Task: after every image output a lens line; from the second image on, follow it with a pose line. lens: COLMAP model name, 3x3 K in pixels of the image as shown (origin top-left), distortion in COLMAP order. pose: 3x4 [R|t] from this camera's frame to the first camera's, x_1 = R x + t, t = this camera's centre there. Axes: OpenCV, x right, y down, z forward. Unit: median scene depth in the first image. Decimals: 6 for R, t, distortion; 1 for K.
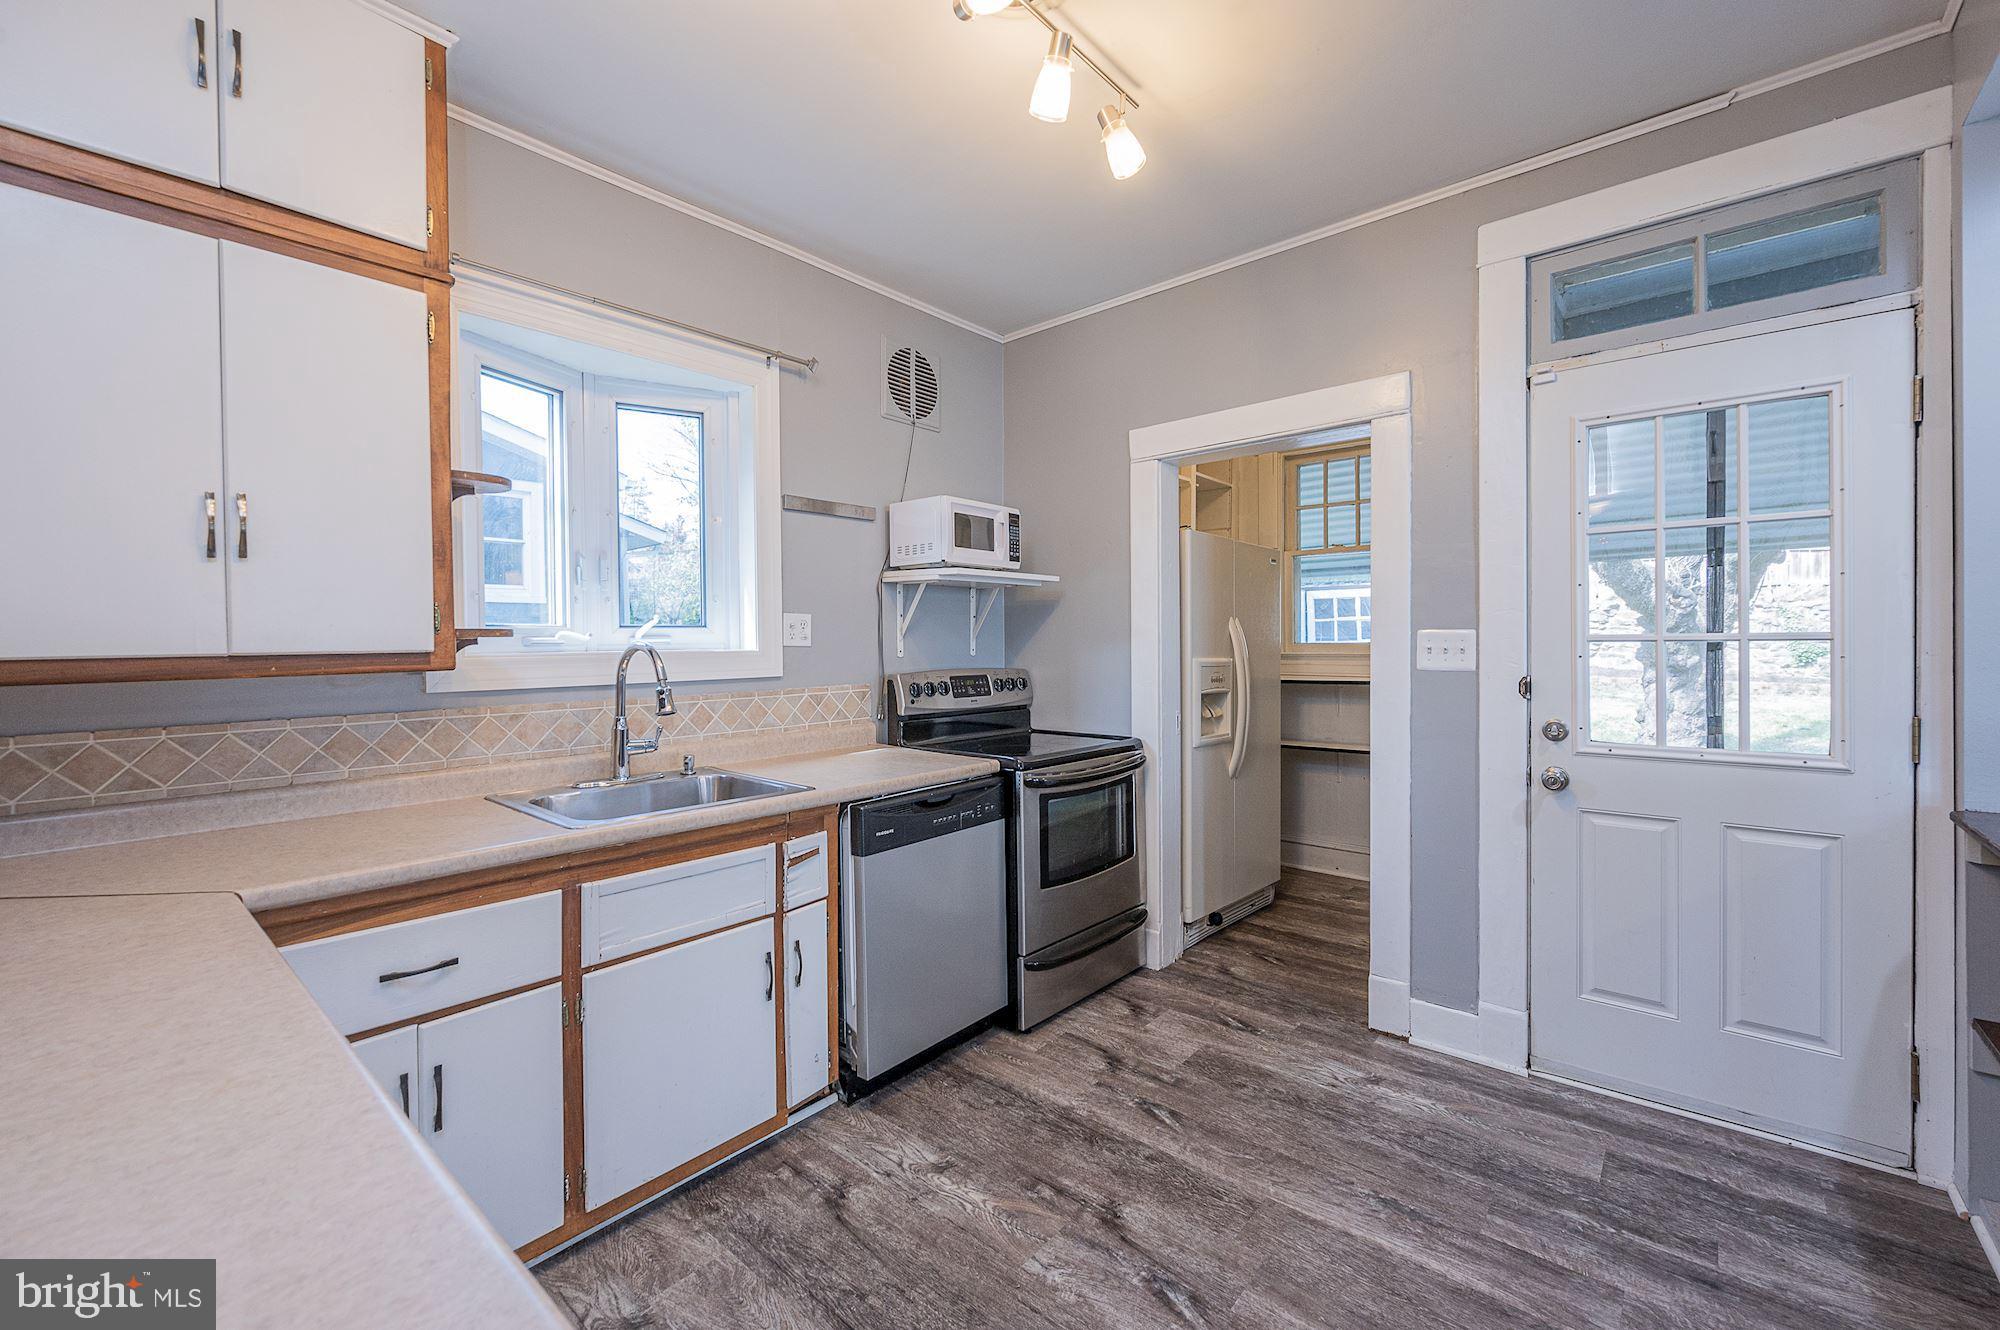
lens RADIAL K [[819.2, 0, 998.0], [0, 819.2, 642.5], [0, 0, 1]] dist [-0.002074, -0.000249]
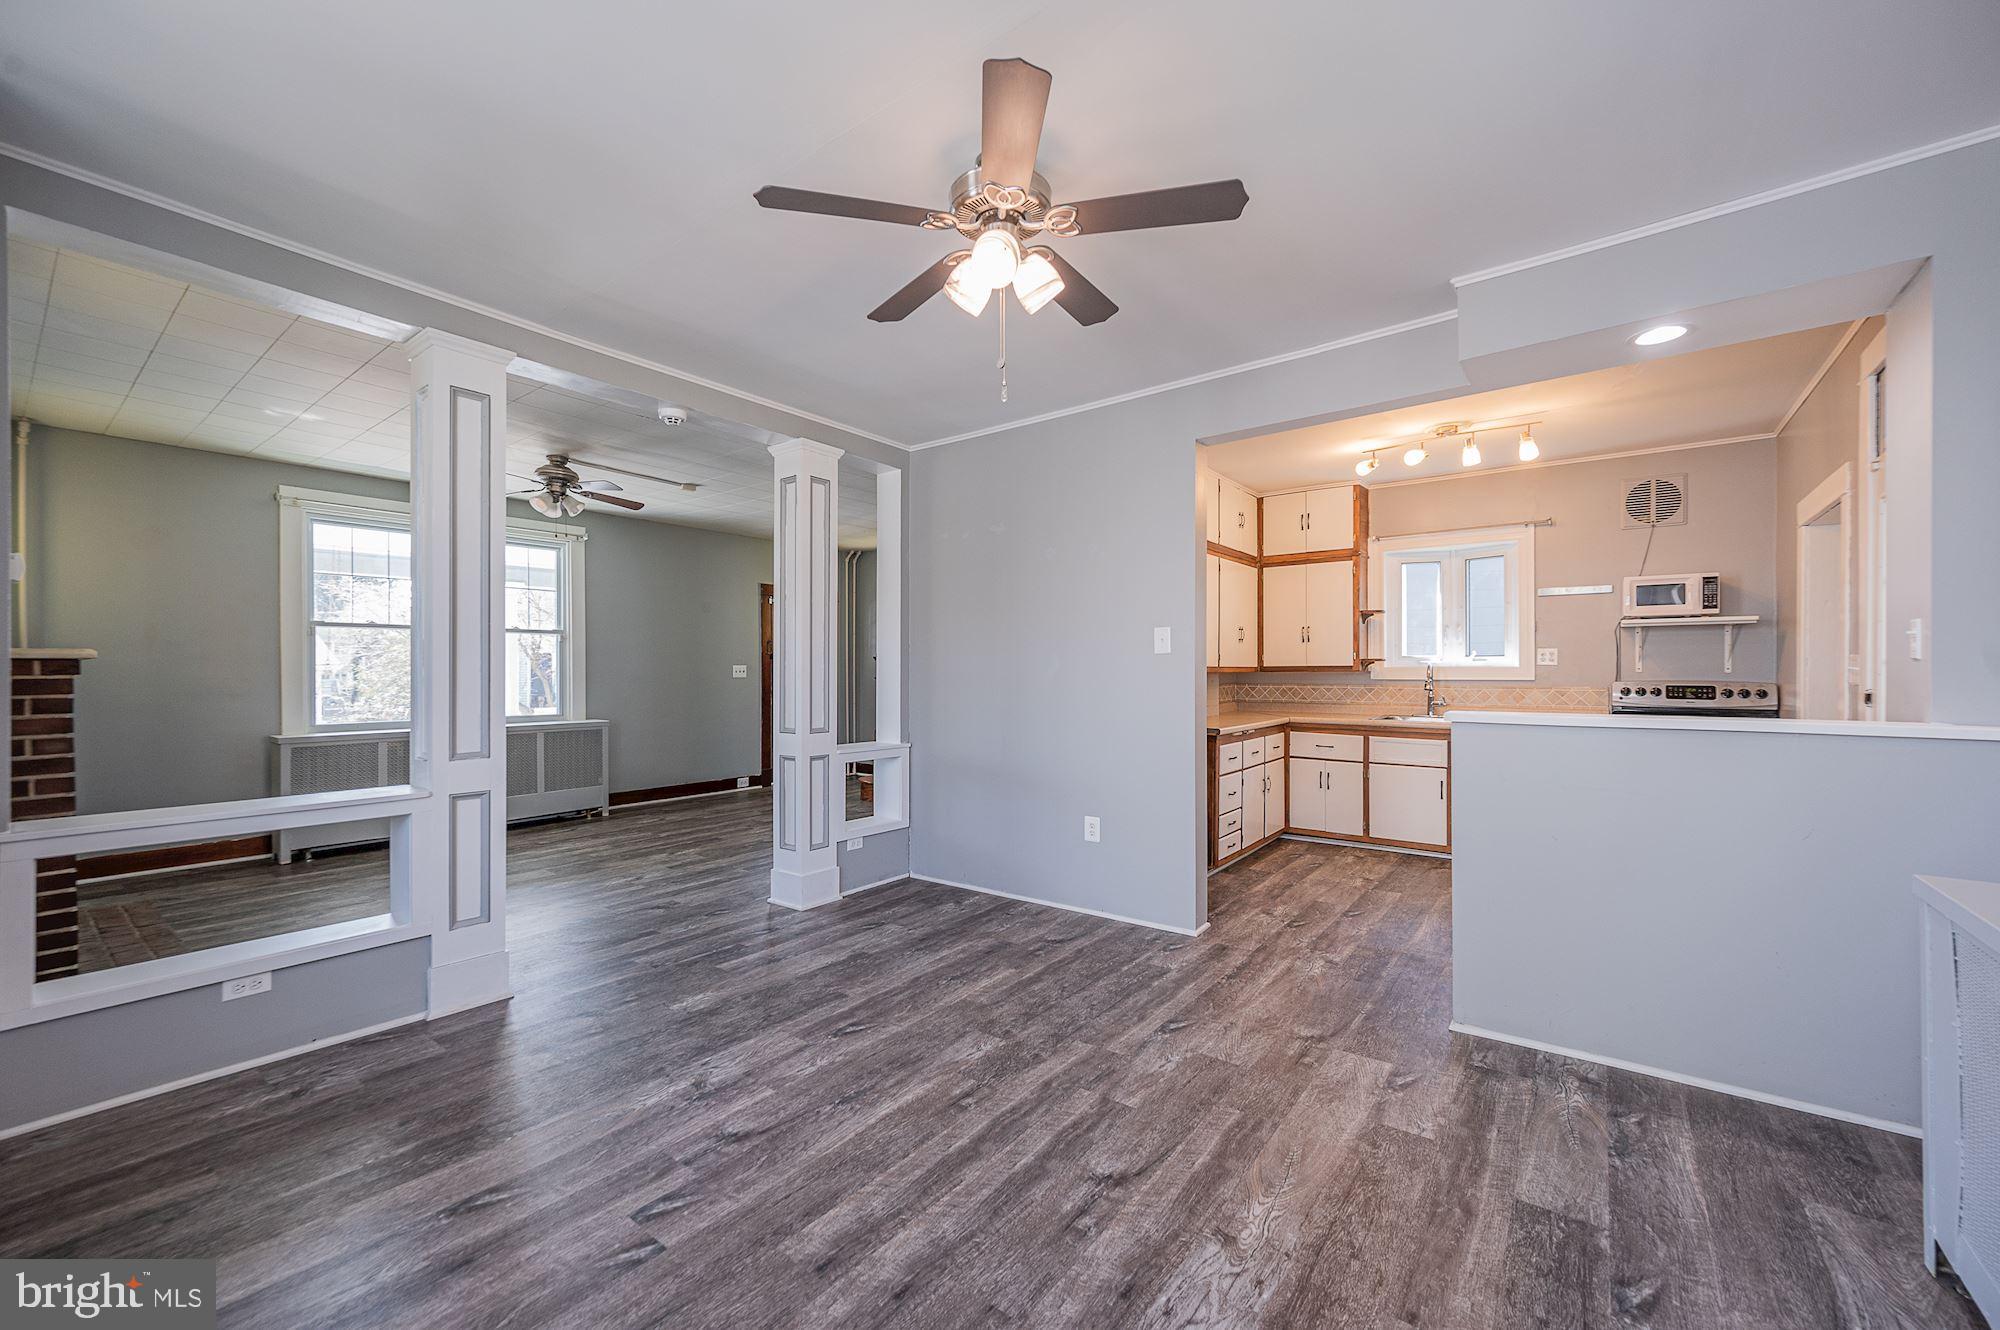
lens RADIAL K [[794.3, 0, 1005.0], [0, 794.3, 682.7], [0, 0, 1]] dist [-0.002550, -0.000167]
pose [[0.069654, 0.025909, -0.997235, 1.403409], [0.000274, 0.999662, 0.025991, -0.002979], [0.997571, -0.002083, 0.069624, -0.377109]]
